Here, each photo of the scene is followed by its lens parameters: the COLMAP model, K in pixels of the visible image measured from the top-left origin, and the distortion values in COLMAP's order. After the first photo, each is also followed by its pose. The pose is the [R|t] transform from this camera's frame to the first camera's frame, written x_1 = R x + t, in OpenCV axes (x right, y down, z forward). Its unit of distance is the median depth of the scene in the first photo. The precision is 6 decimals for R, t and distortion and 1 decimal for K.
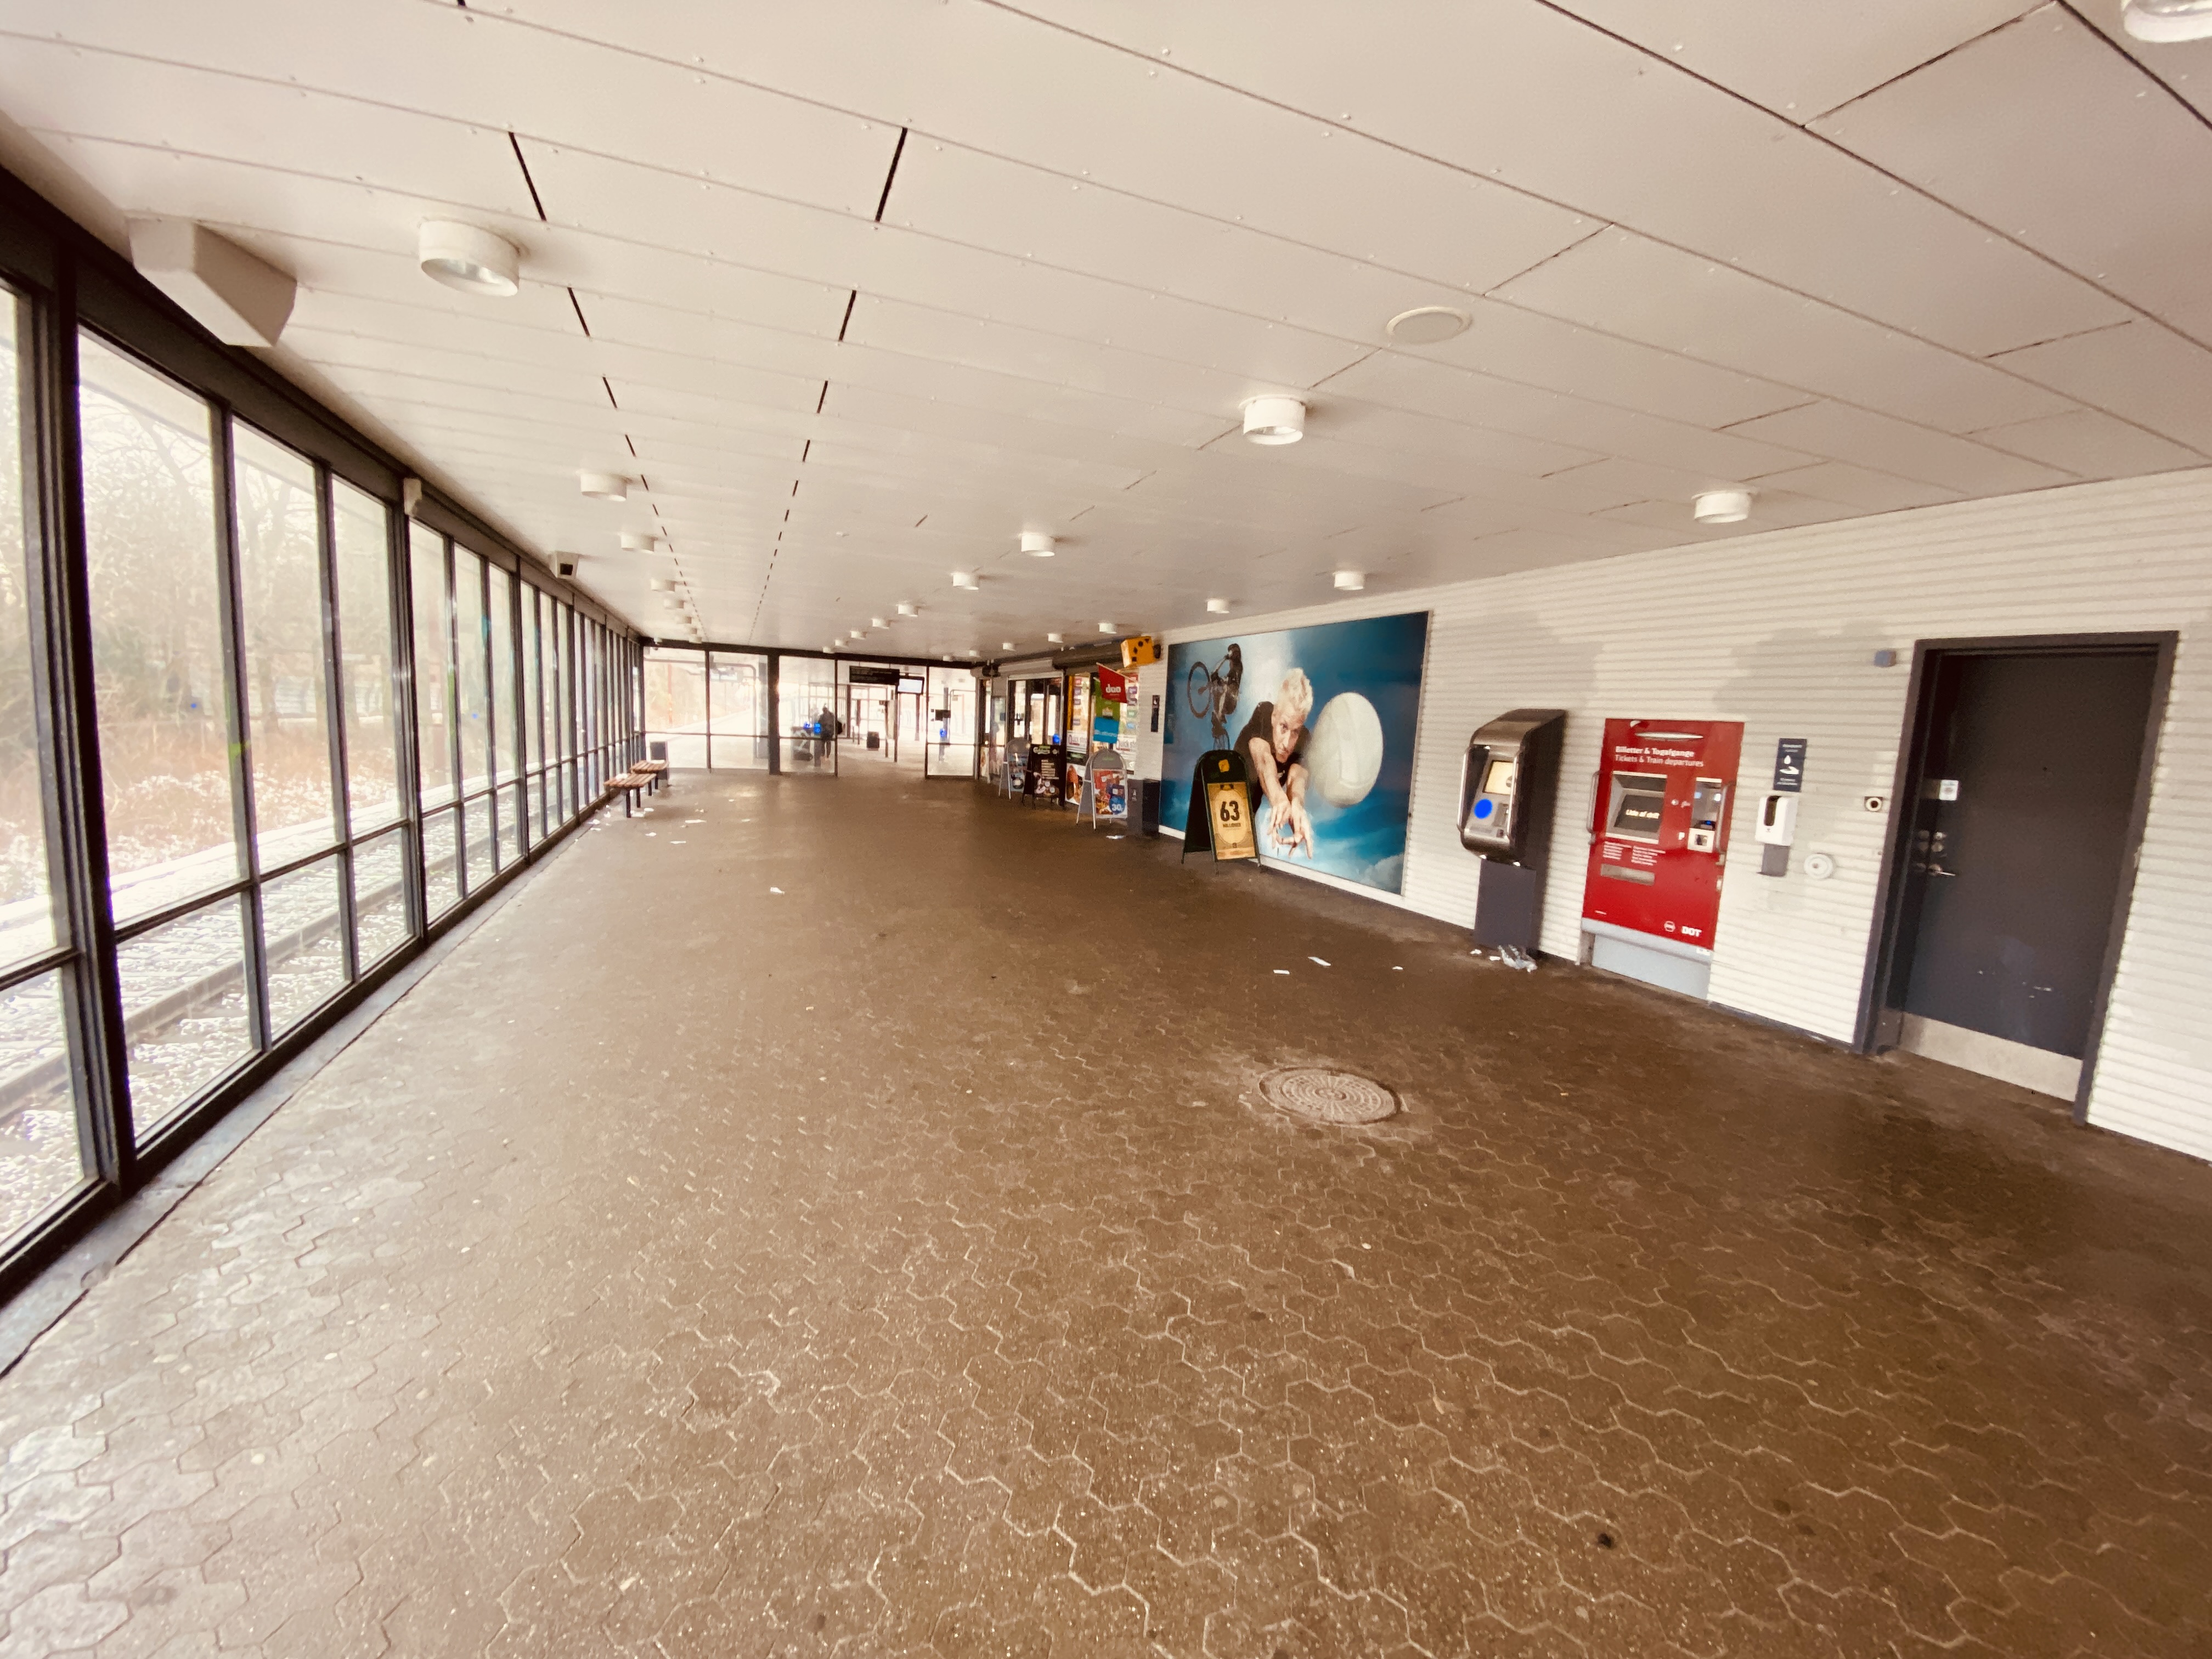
lens RADIAL K [[869.0, 0, 1089.3], [0, 869.0, 830.4], [0, 0, 1]] dist [0.000566, -0.010231]
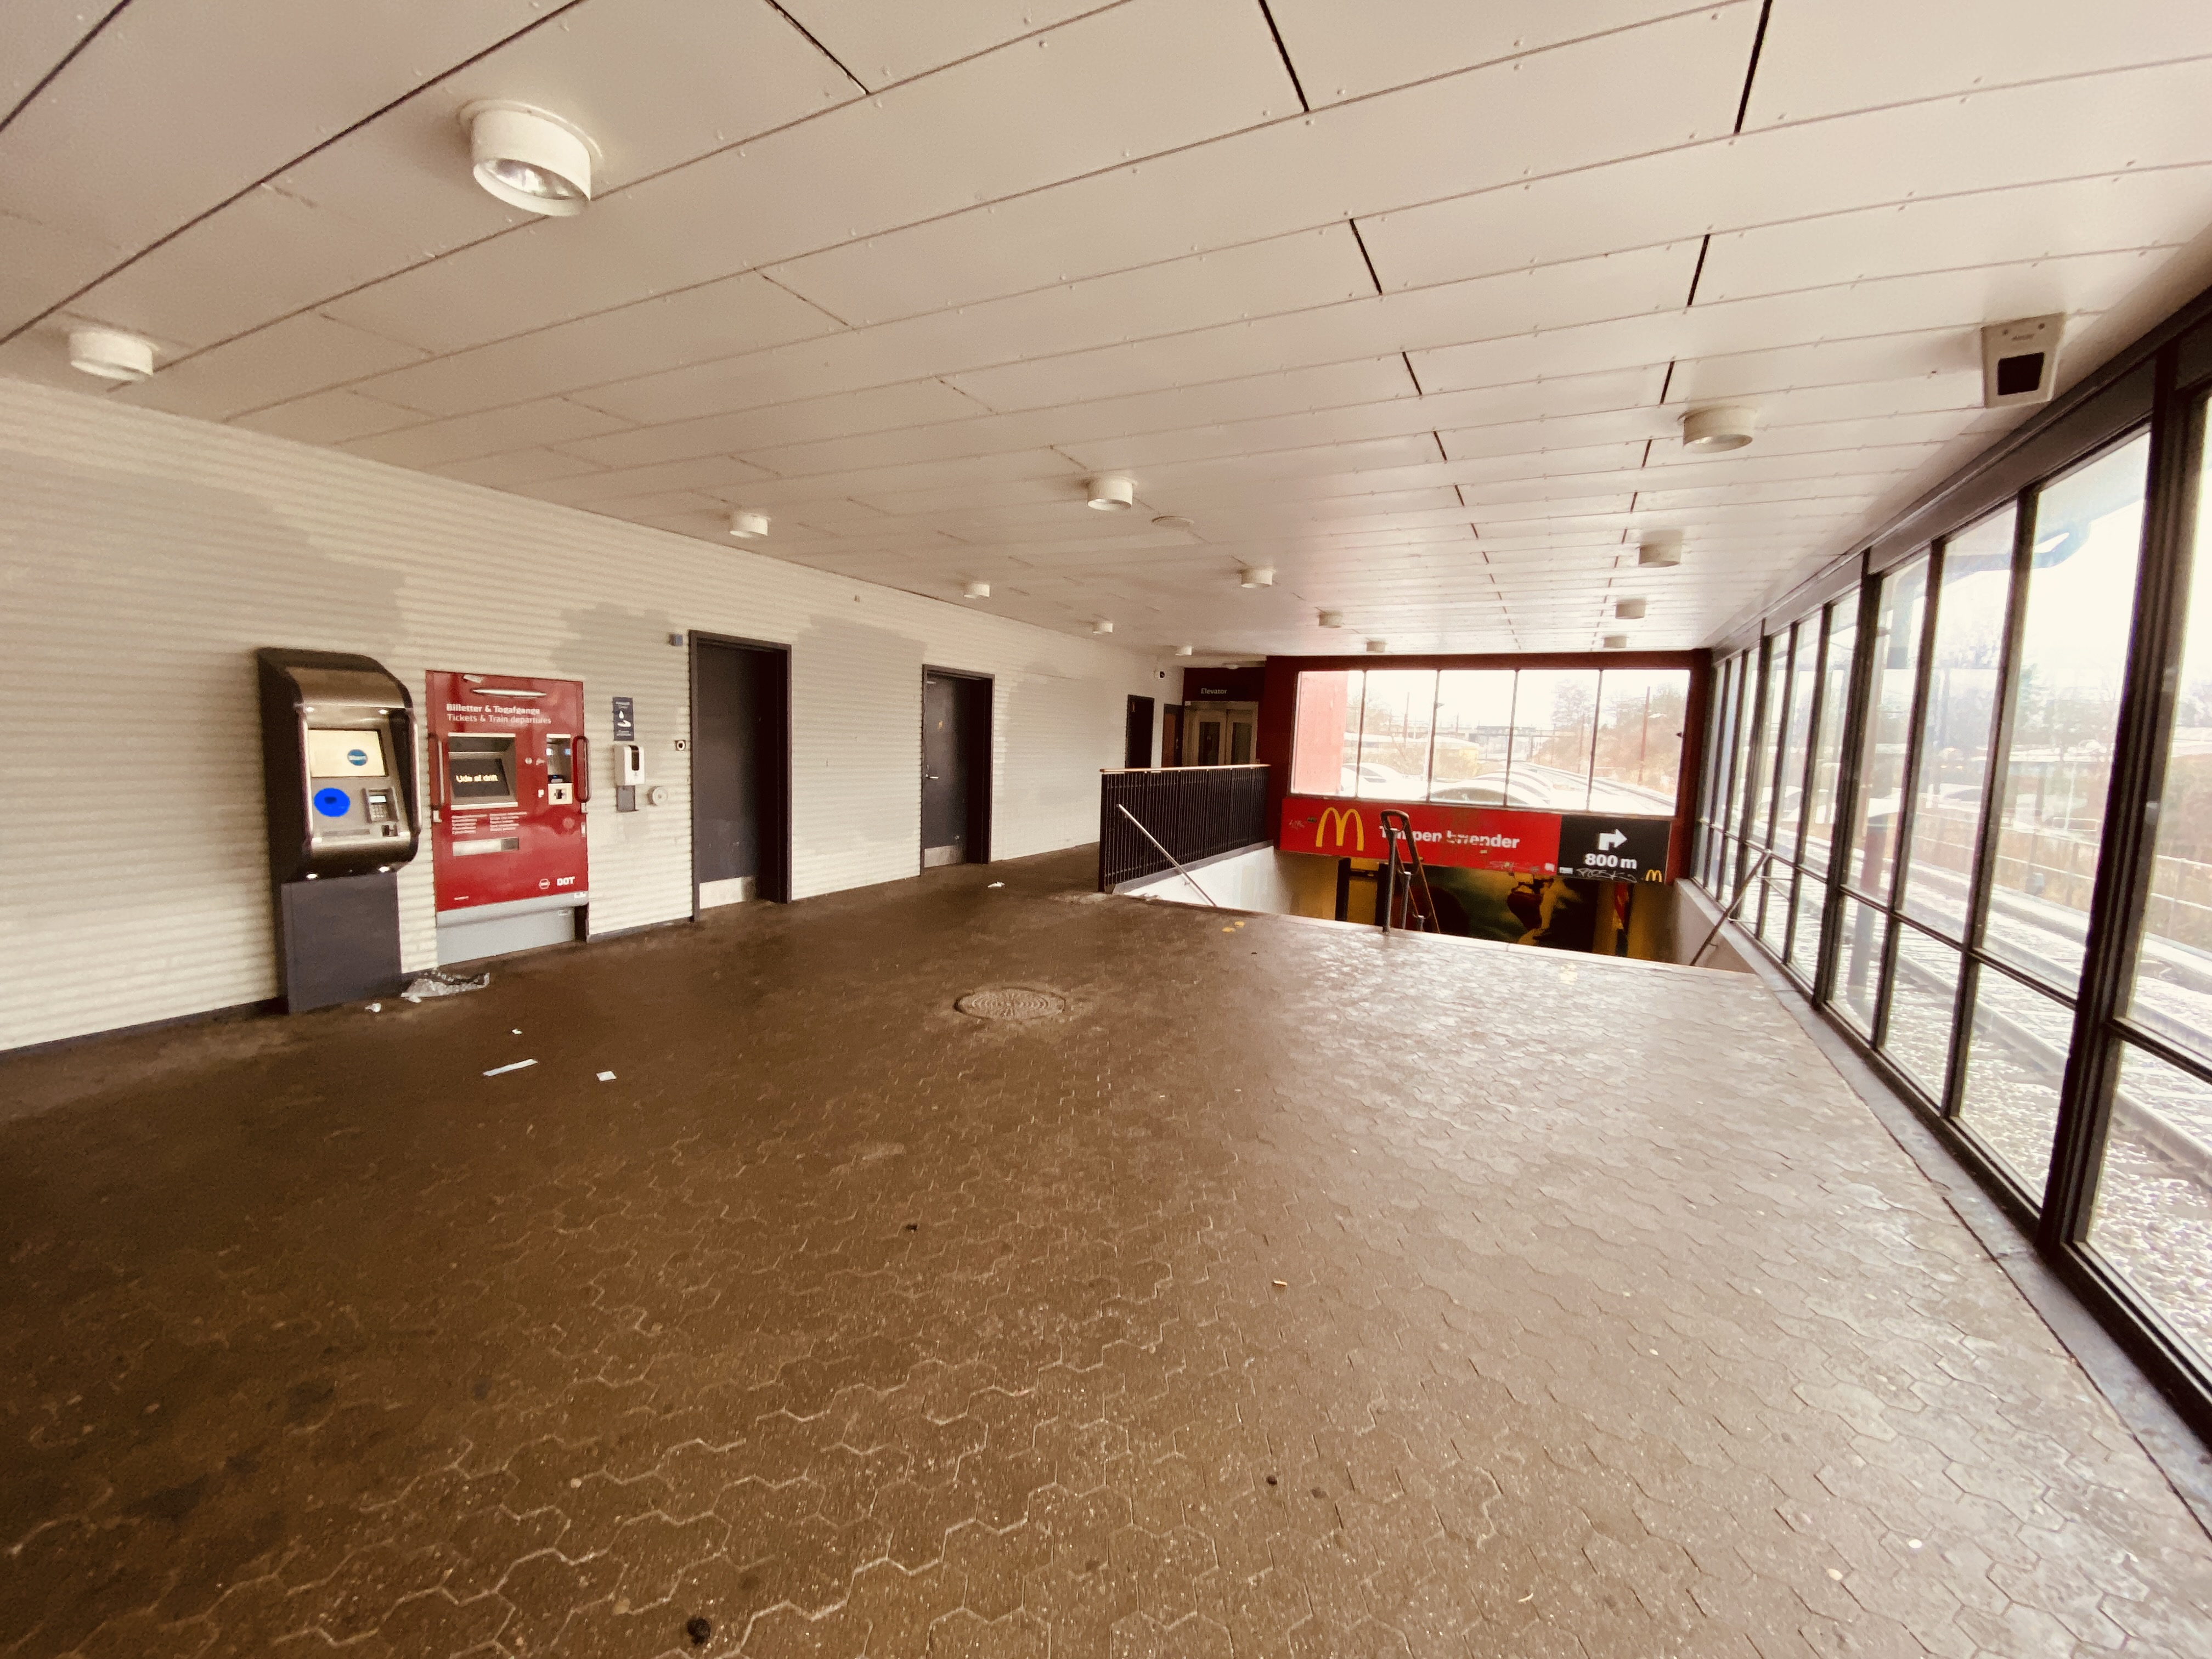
lens RADIAL K [[904.3, 0, 1106.6], [0, 904.3, 836.5], [0, 0, 1]] dist [0.000329, -0.012086]
pose [[-0.666066, -0.155034, 0.729603, -0.548878], [0.025711, 0.972807, 0.230185, -0.176173], [-0.745450, 0.172077, -0.643967, 1.243447]]
